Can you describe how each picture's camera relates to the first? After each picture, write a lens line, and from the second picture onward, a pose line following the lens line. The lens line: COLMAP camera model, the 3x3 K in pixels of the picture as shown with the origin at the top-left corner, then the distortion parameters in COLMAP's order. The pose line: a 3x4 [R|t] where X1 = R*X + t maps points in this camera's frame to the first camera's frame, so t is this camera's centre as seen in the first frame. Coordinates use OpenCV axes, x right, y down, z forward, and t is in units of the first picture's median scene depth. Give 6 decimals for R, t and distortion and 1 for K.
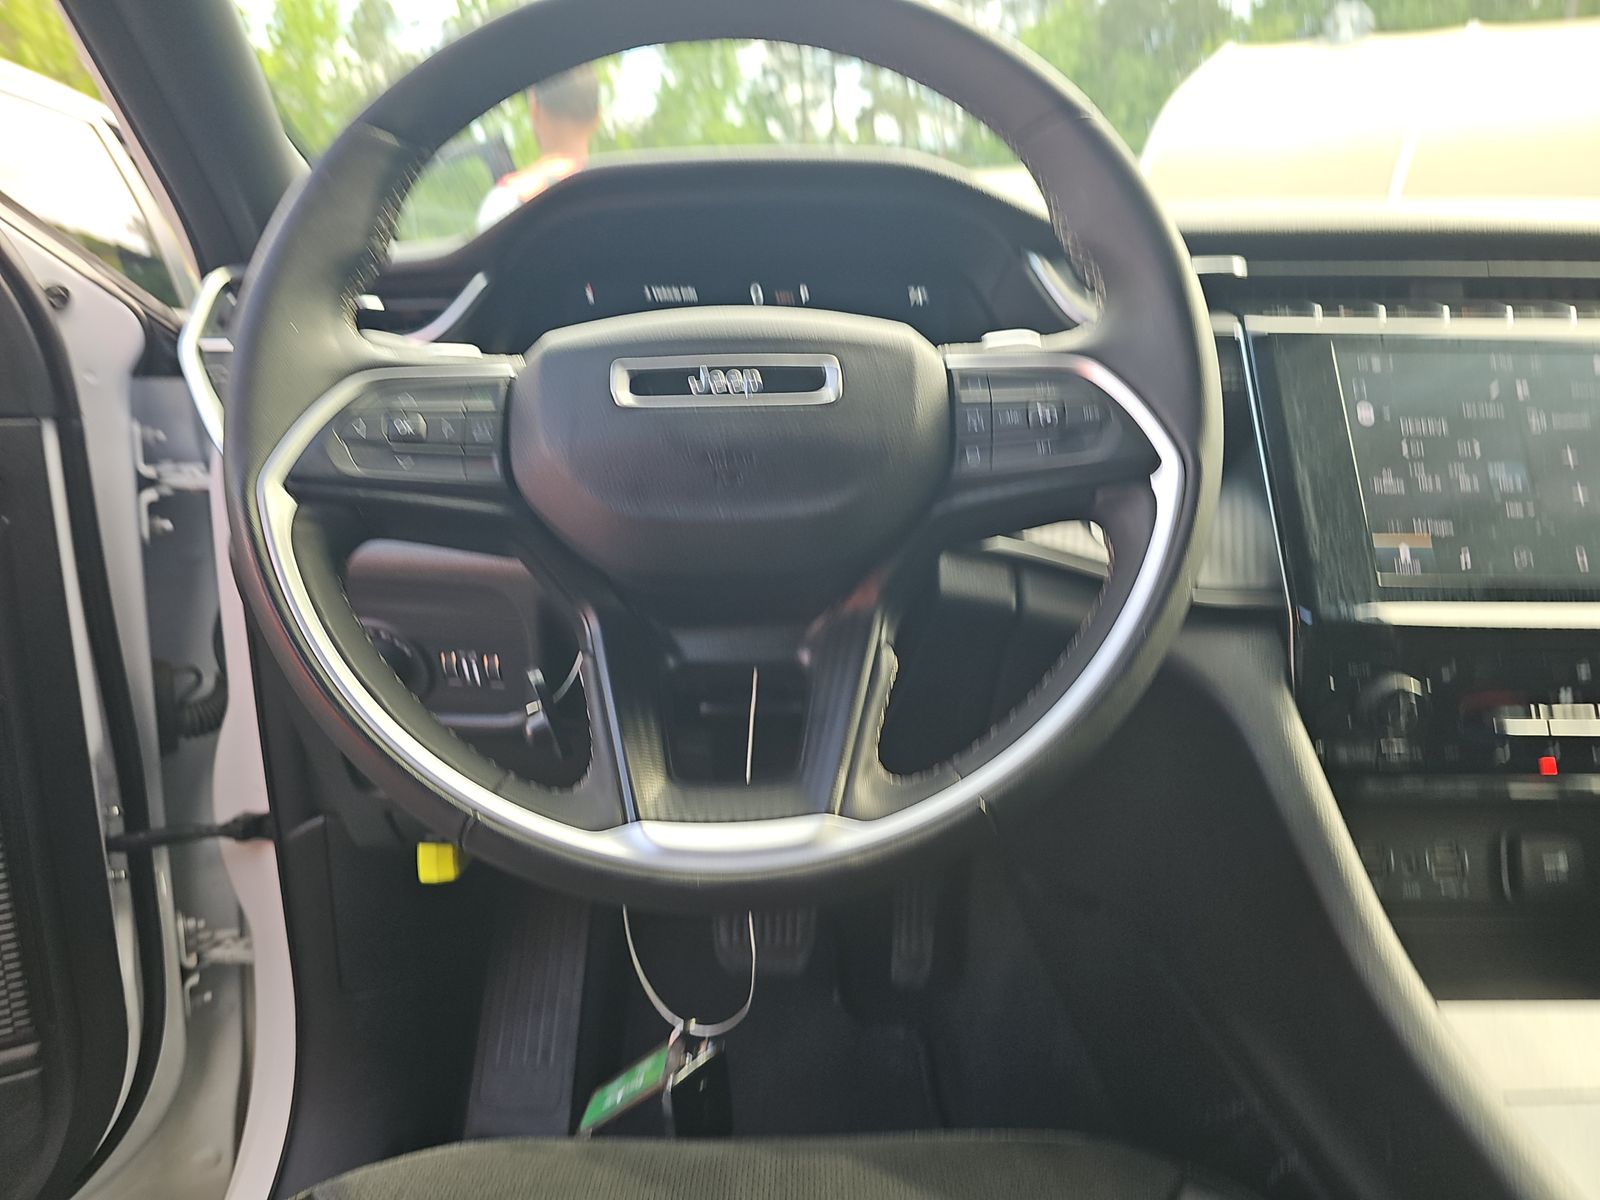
lens RADIAL K [[1060.0, 0, 795.6], [0, 1060.0, 612.6], [0, 0, 1]] dist [0.049361, -0.029613]
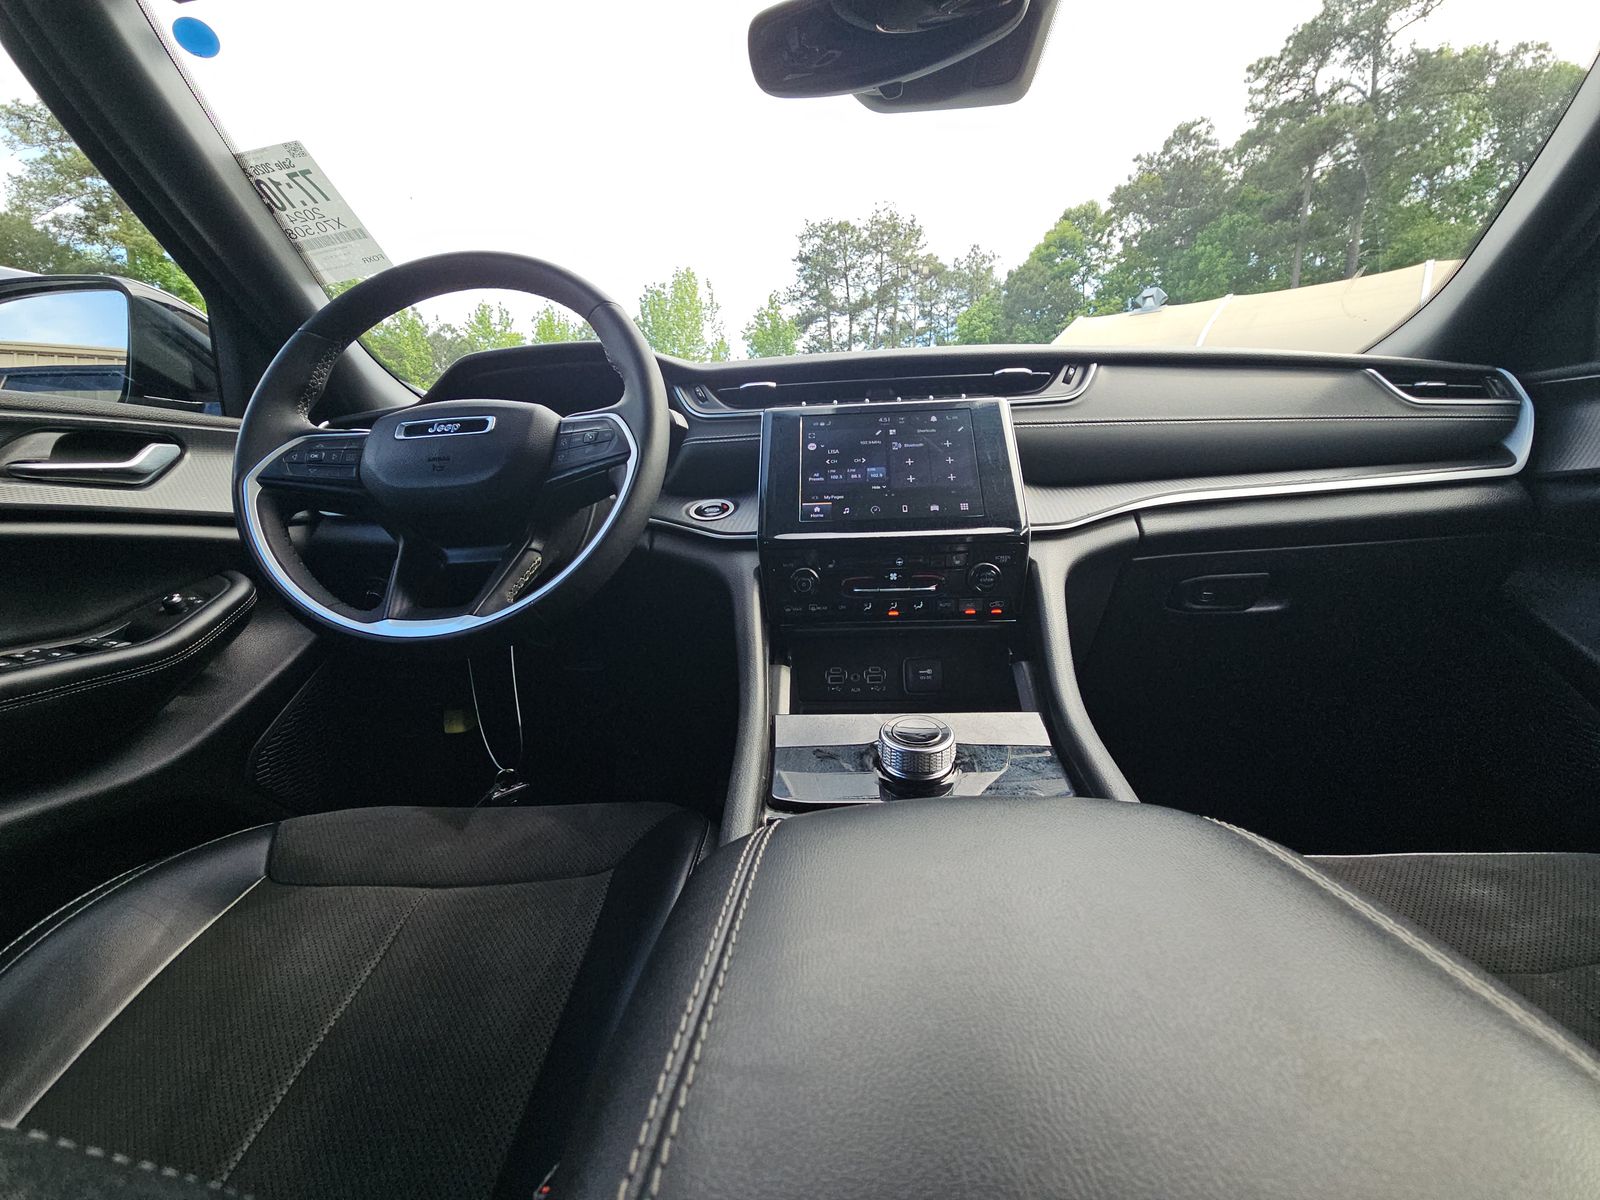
lens RADIAL K [[649.2, 0, 800.0], [0, 649.2, 600.0], [0, 0, 1]] dist [-0.001011, -0.000154]
pose [[0.994375, -0.026809, -0.102467, 0.791271], [0.015937, 0.994293, -0.105484, 0.292352], [0.104710, 0.103258, 0.989128, -0.231744]]
